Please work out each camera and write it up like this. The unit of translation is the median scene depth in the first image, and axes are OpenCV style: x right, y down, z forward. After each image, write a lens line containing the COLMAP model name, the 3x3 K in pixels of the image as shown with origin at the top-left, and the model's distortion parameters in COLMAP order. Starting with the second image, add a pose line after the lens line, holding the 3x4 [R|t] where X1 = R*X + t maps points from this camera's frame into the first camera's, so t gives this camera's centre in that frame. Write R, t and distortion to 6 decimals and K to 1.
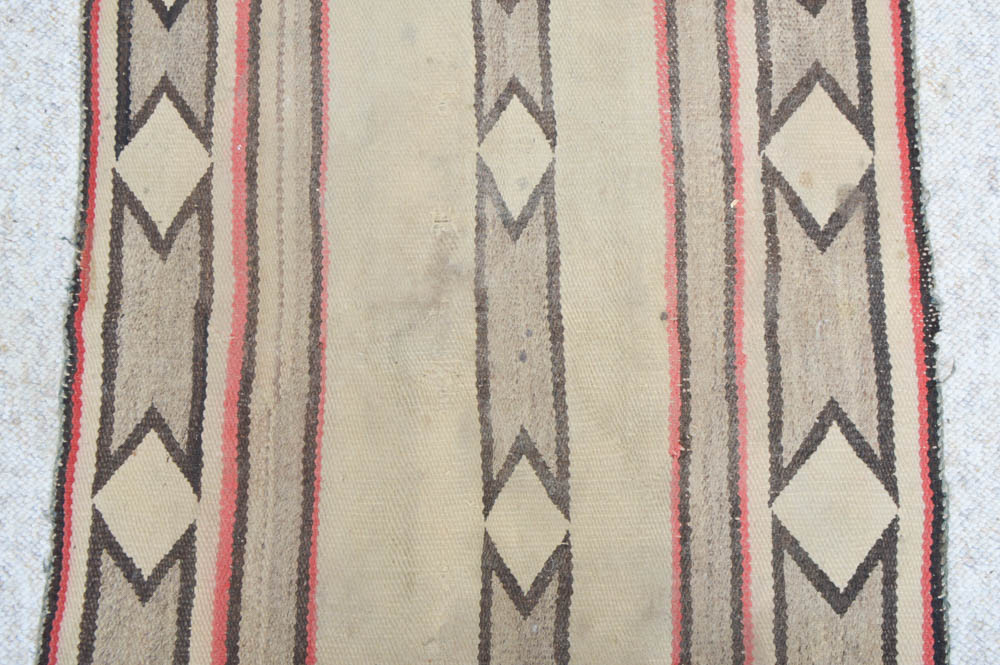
lens RADIAL K [[1143.6, 0, 496.8], [0, 1143.6, 335.8], [0, 0, 1]] dist [-0.018924, 0.000000]
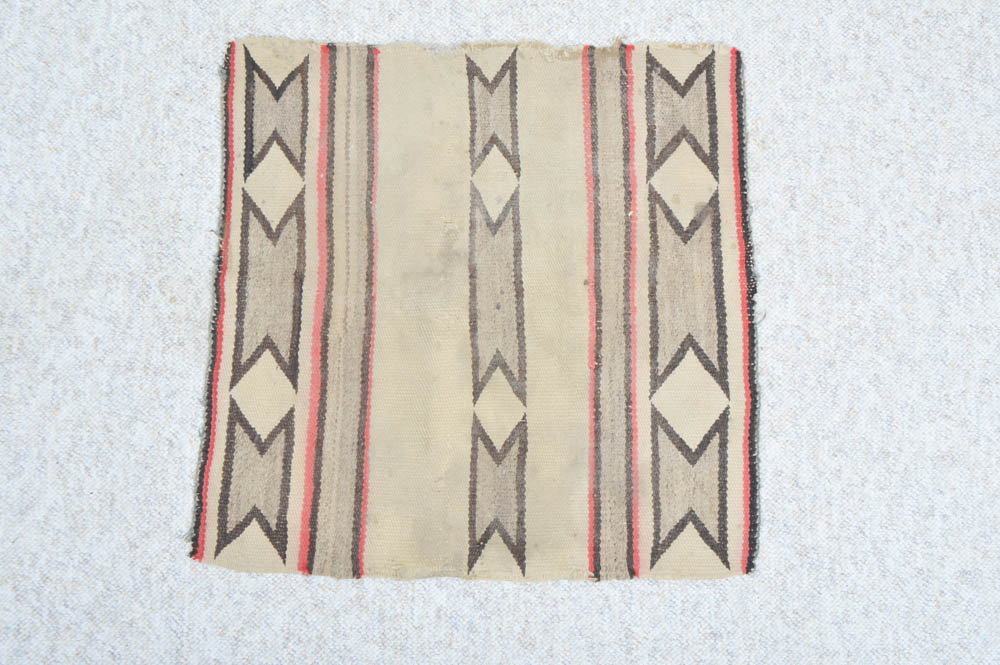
lens RADIAL K [[1143.6, 0, 495.7], [0, 1143.6, 327.8], [0, 0, 1]] dist [-0.018924, 0.000000]
pose [[0.999870, 0.008498, 0.013734, -0.002708], [-0.007976, 0.999259, -0.037648, 0.110247], [-0.014044, 0.037534, 0.999197, -0.615645]]
